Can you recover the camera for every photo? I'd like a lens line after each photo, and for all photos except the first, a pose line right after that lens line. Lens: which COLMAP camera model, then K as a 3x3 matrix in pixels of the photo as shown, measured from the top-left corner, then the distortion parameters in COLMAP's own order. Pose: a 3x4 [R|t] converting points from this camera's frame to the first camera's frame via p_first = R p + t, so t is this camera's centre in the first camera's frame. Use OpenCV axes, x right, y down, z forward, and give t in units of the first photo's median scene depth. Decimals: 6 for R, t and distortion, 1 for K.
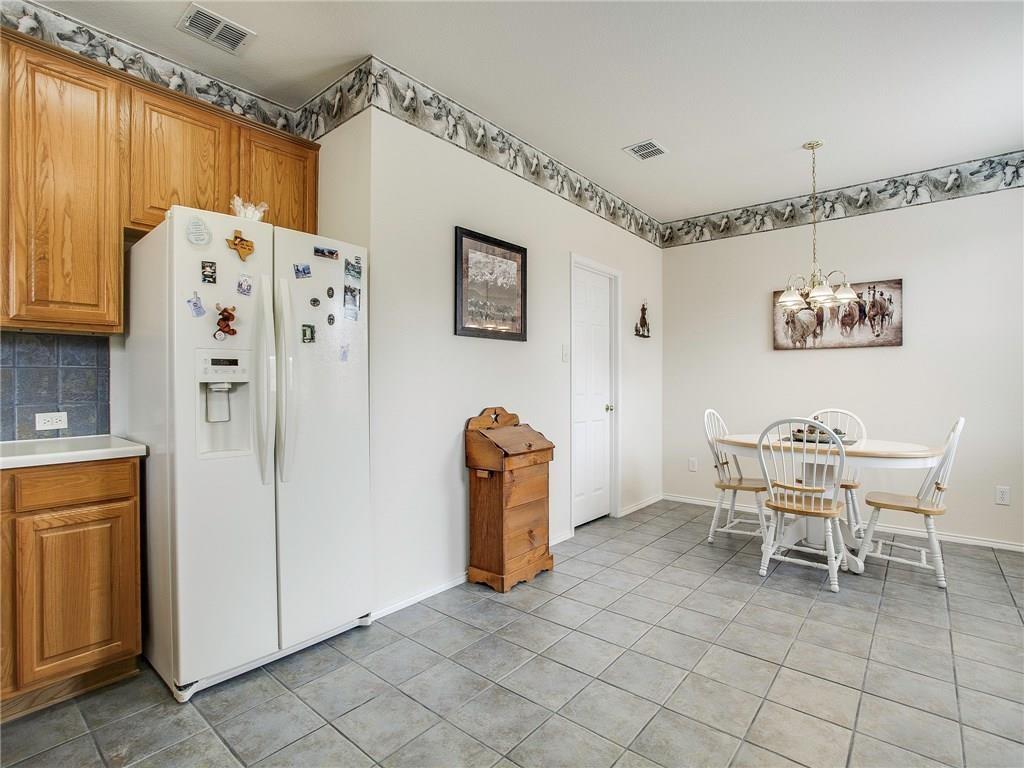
lens RADIAL K [[500.4, 0, 507.1], [0, 500.4, 387.2], [0, 0, 1]] dist [-0.053595, 0.017028]
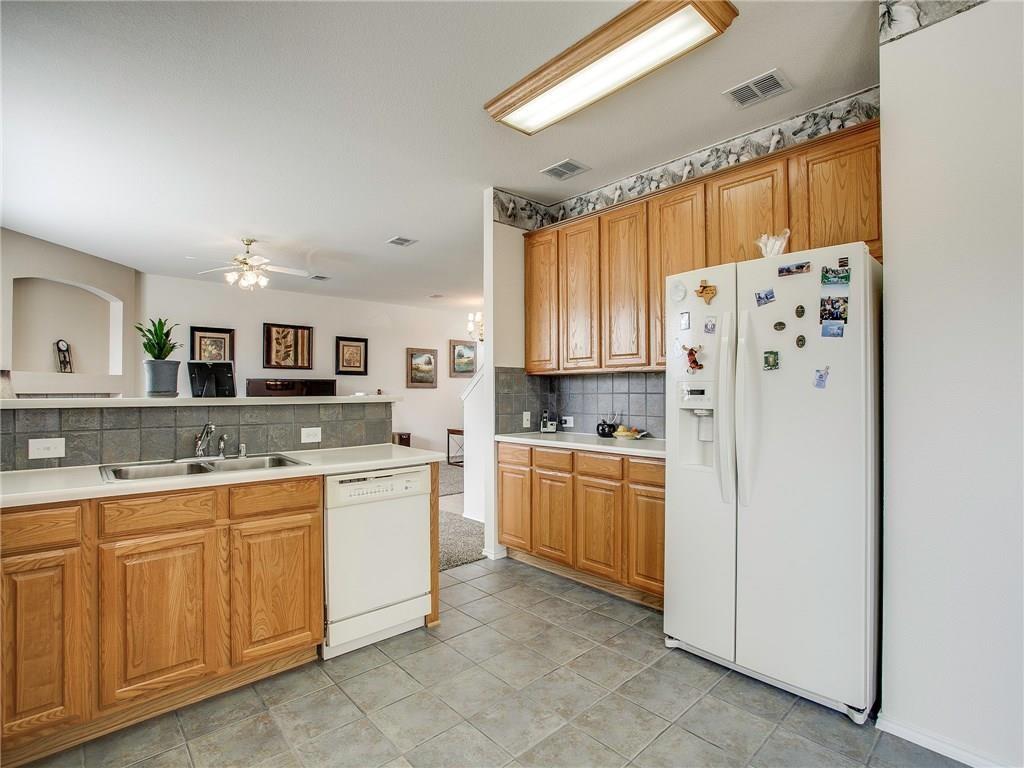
lens RADIAL K [[500.4, 0, 510.4], [0, 500.4, 389.1], [0, 0, 1]] dist [-0.053595, 0.017028]
pose [[-0.130051, -0.002611, -0.991504, 0.360687], [-0.007250, 0.999972, -0.001682, -0.027427], [0.991481, 0.006970, -0.130066, 0.363193]]
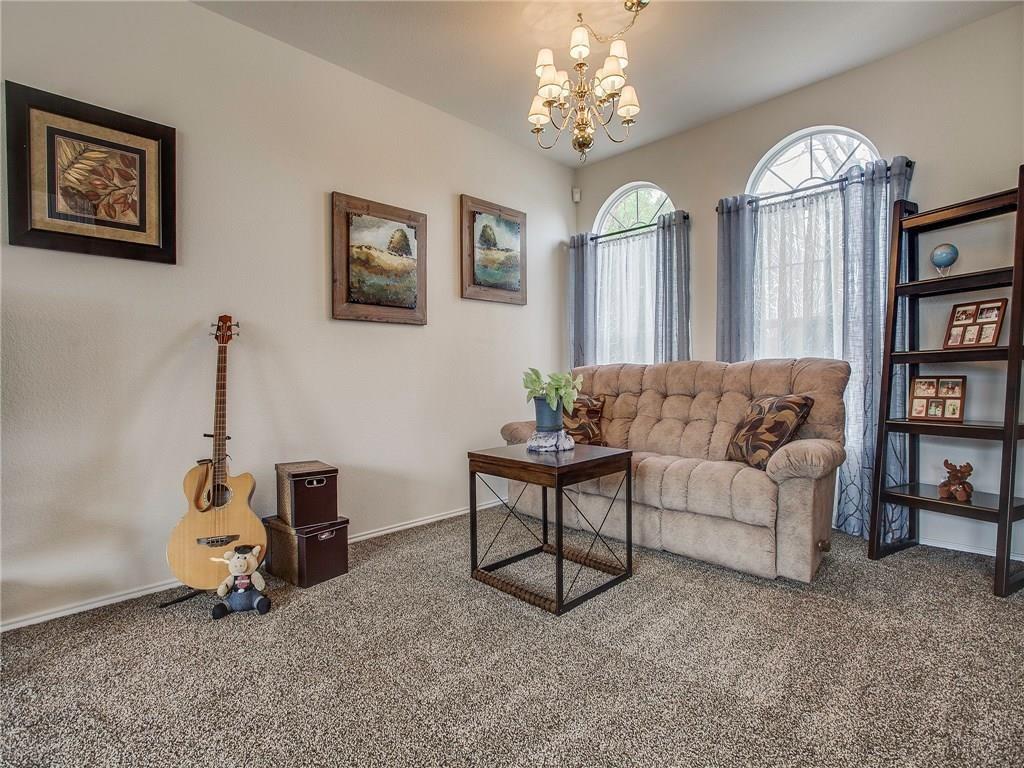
lens RADIAL K [[500.4, 0, 513.2], [0, 500.4, 383.3], [0, 0, 1]] dist [-0.053595, 0.017028]
pose [[-0.086553, 0.029684, -0.995805, -1.310377], [-0.001070, 0.999553, 0.029889, 0.046155], [0.996247, 0.003652, -0.086482, -0.128140]]
